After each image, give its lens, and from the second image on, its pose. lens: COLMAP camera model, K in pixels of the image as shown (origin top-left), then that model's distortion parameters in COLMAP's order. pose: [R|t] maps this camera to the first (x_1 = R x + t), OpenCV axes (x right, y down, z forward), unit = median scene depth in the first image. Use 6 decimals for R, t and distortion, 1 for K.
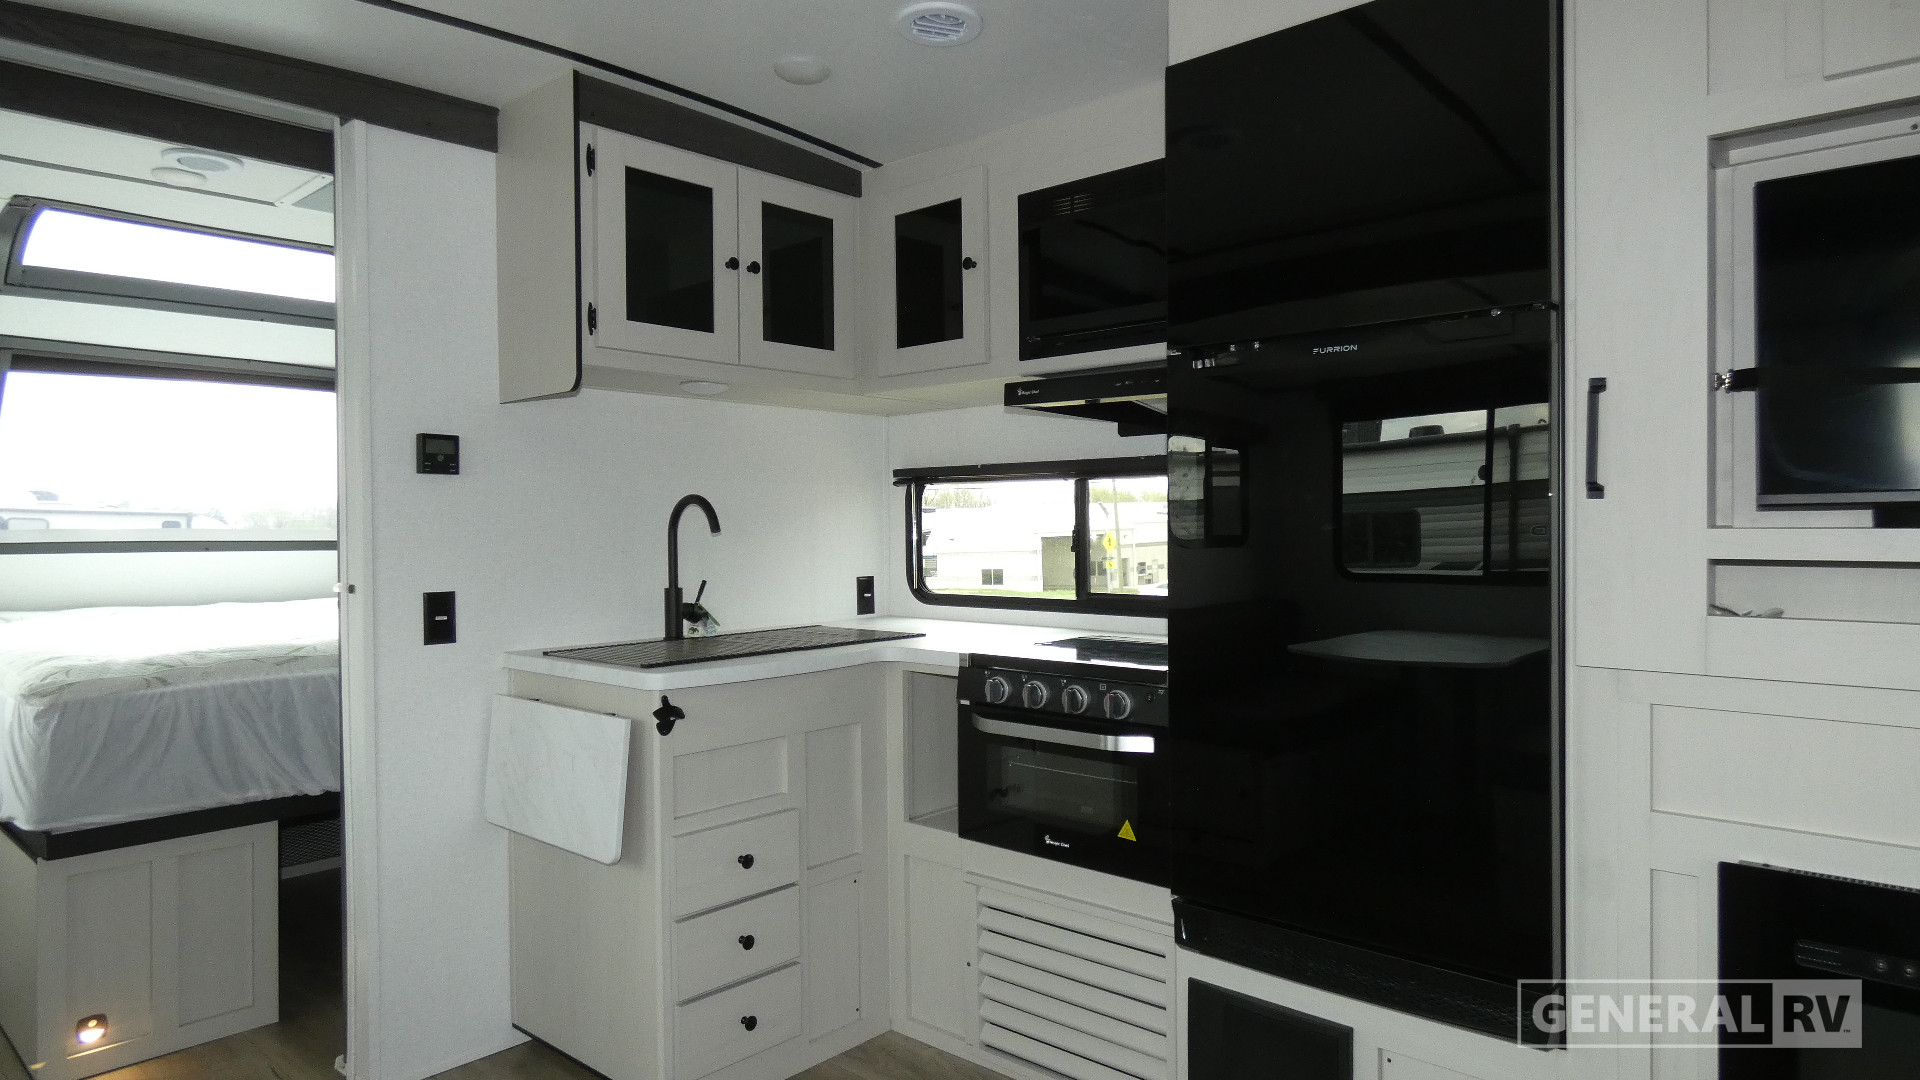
lens RADIAL K [[1147.2, 0, 954.2], [0, 1147.2, 538.5], [0, 0, 1]] dist [0.002306, 0.001577]
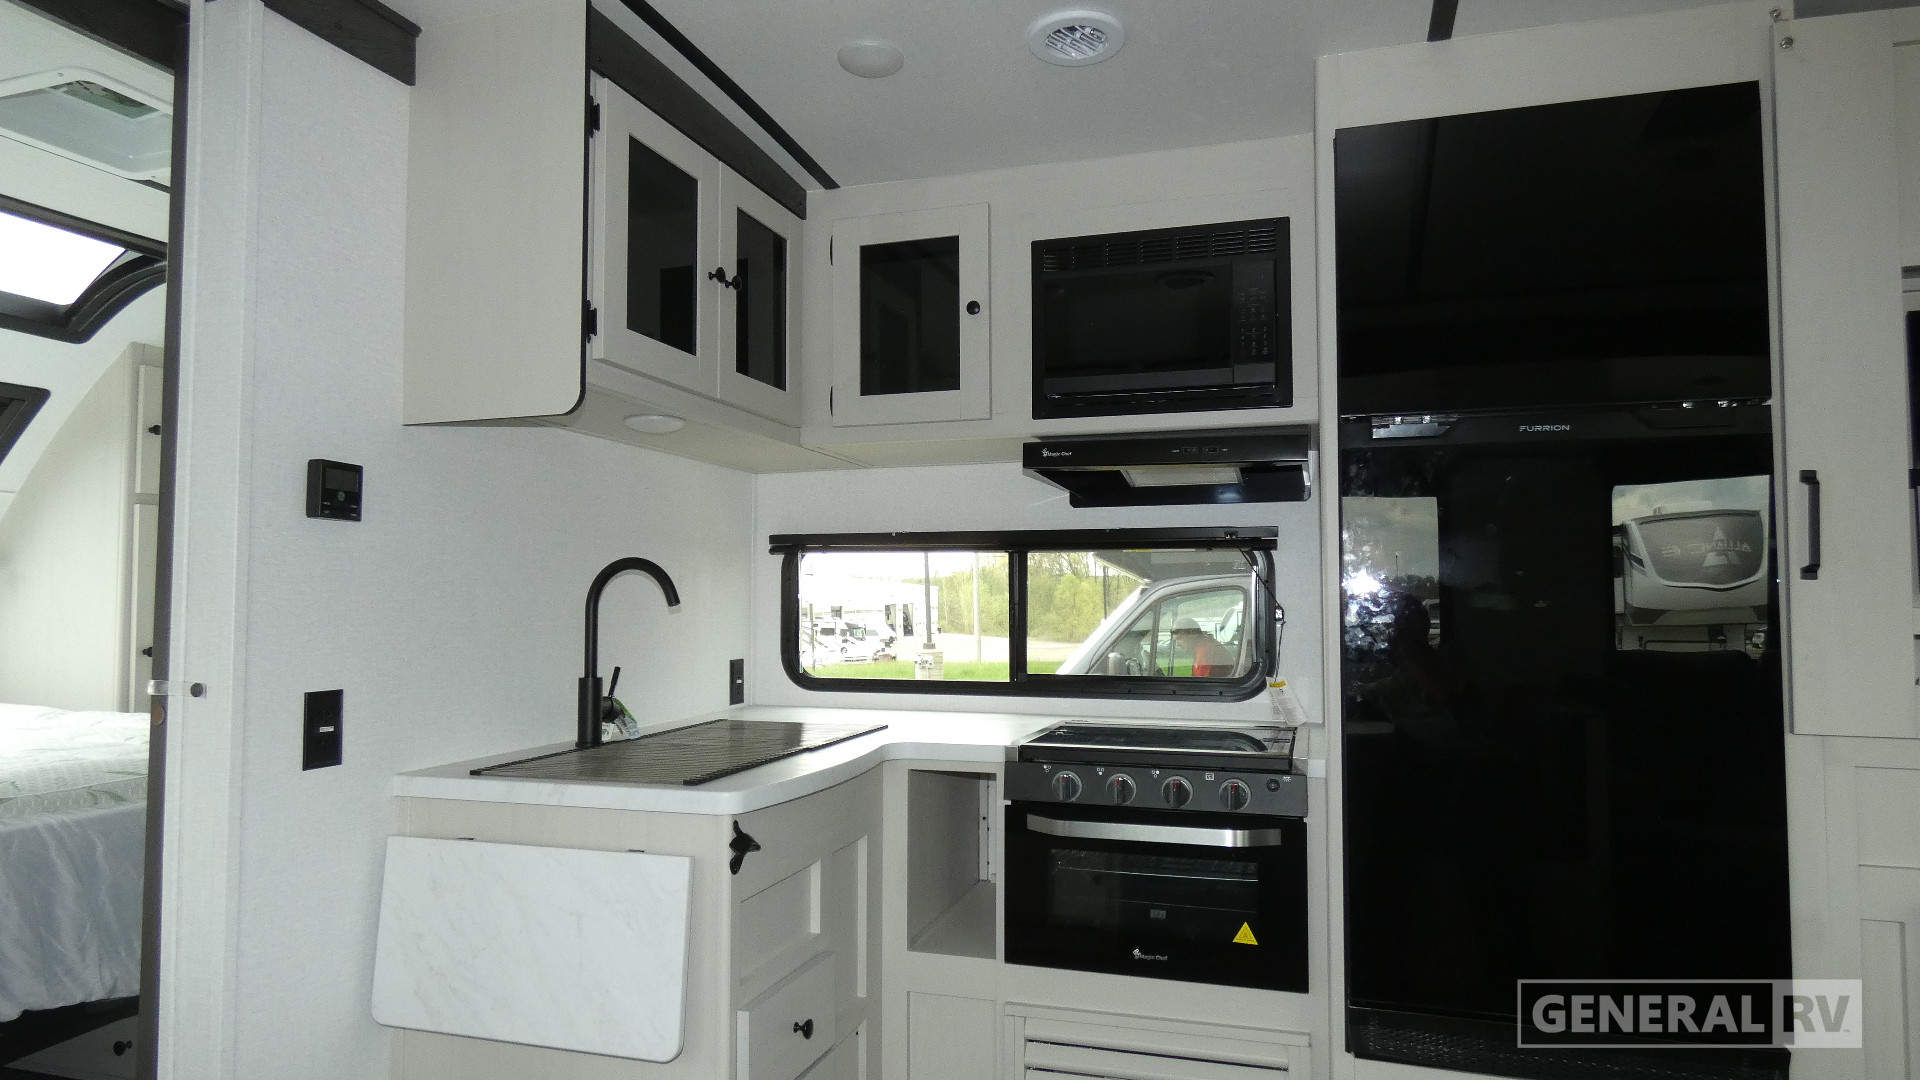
lens RADIAL K [[1147.2, 0, 954.2], [0, 1147.2, 538.5], [0, 0, 1]] dist [0.002306, 0.001577]
pose [[0.907045, 0.030531, 0.419925, -0.380637], [-0.001933, 0.997659, -0.068361, 0.002038], [-0.421029, 0.061195, 0.904980, 0.206971]]
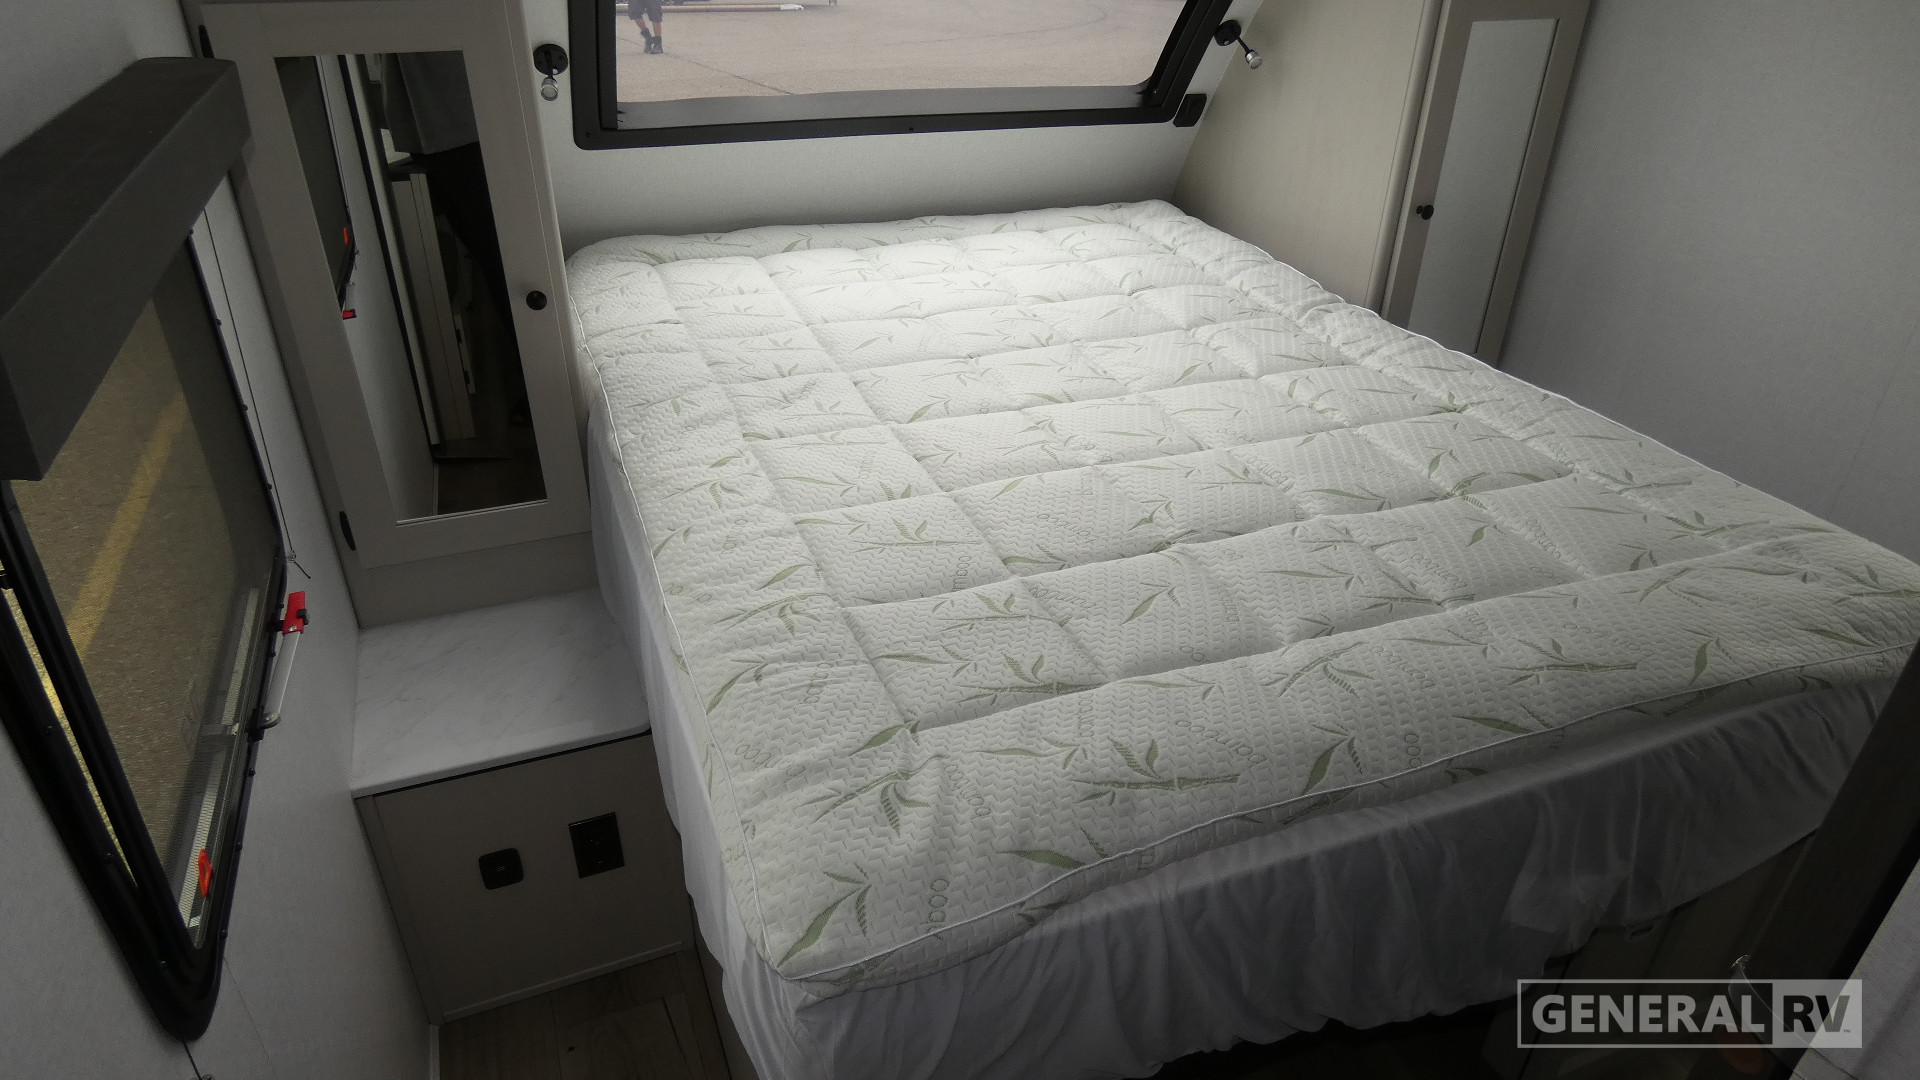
lens RADIAL K [[1147.2, 0, 954.2], [0, 1147.2, 538.5], [0, 0, 1]] dist [0.002306, 0.001577]
pose [[0.905296, 0.232528, -0.355486, -0.592409], [-0.030890, 0.870689, 0.490863, -0.158678], [0.423657, -0.433395, 0.795414, 0.712344]]
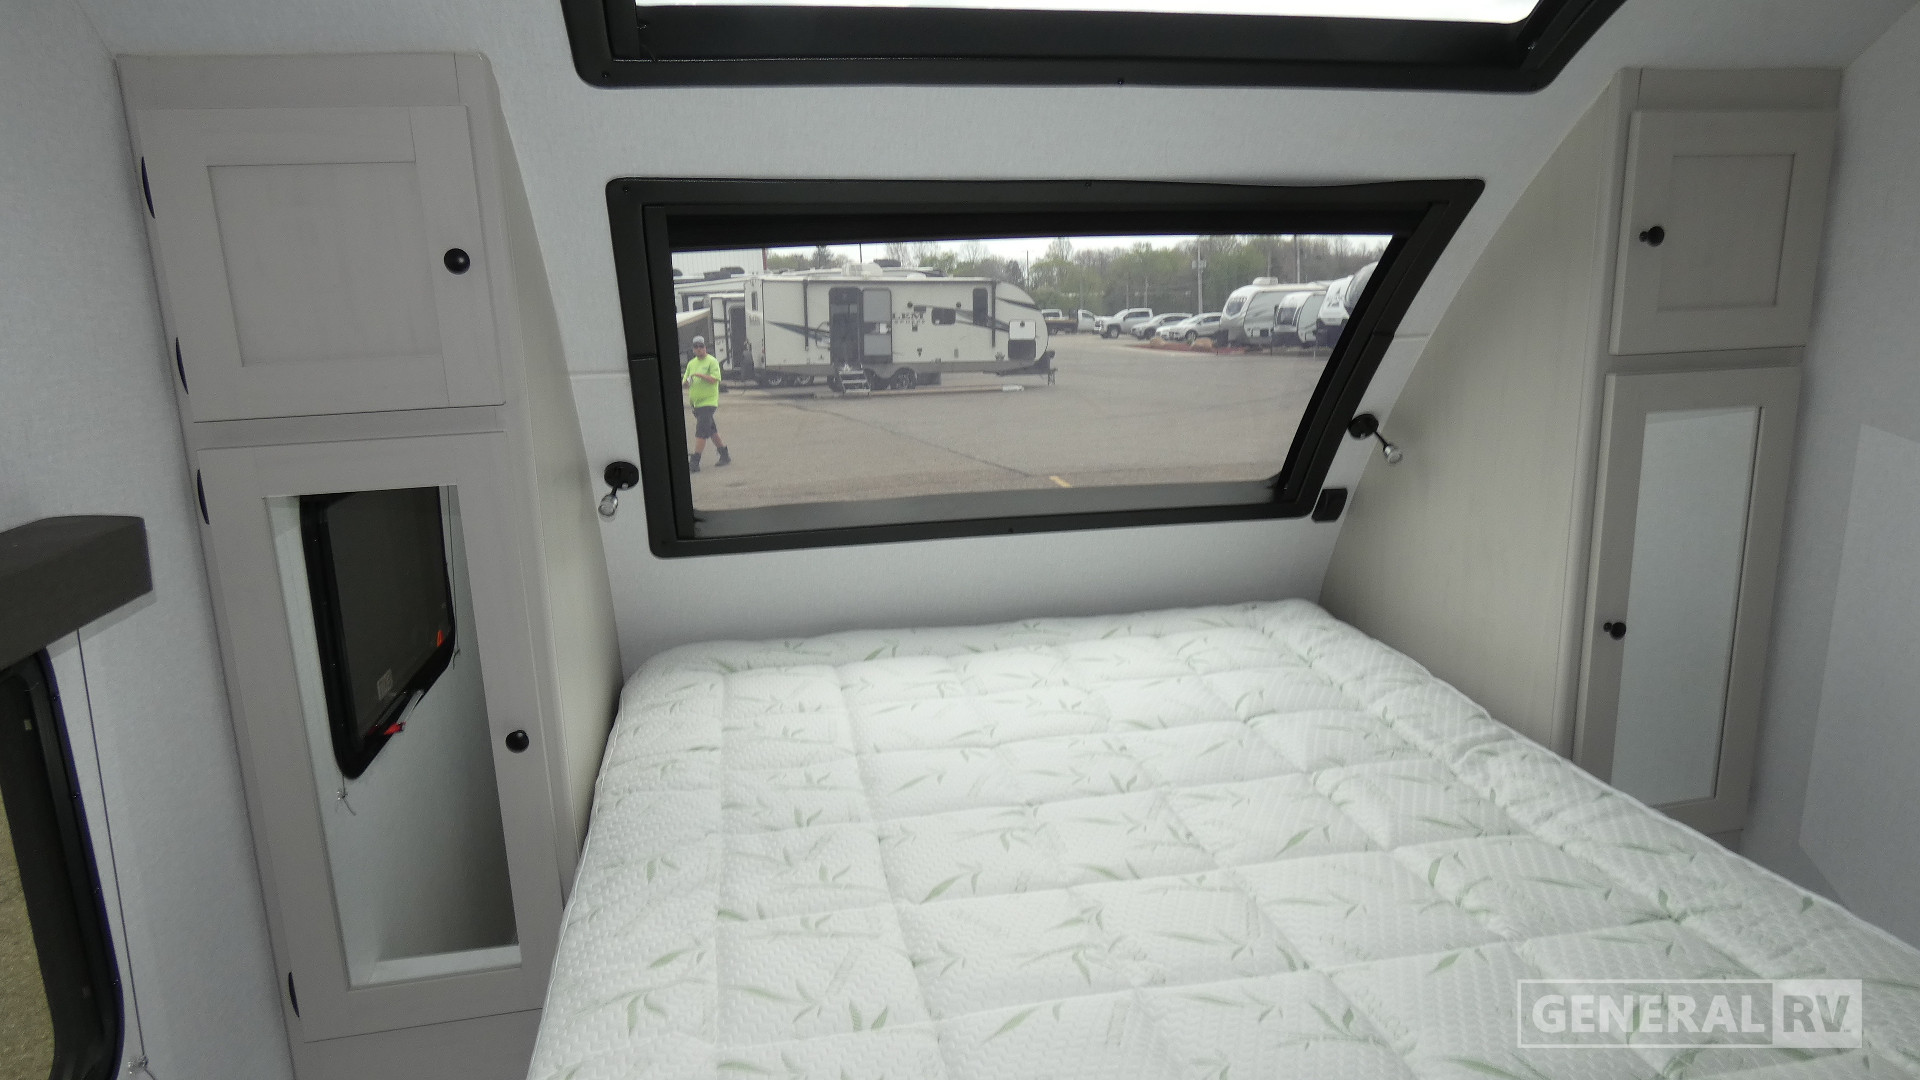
lens RADIAL K [[1149.7, 0, 960.0], [0, 1149.7, 540.0], [0, 0, 1]] dist [0.005192, -0.001530]
pose [[0.815426, 0.112277, -0.567868, -0.568751], [0.014353, 0.976786, 0.213737, -0.169209], [0.578683, -0.182437, 0.794885, 0.871500]]
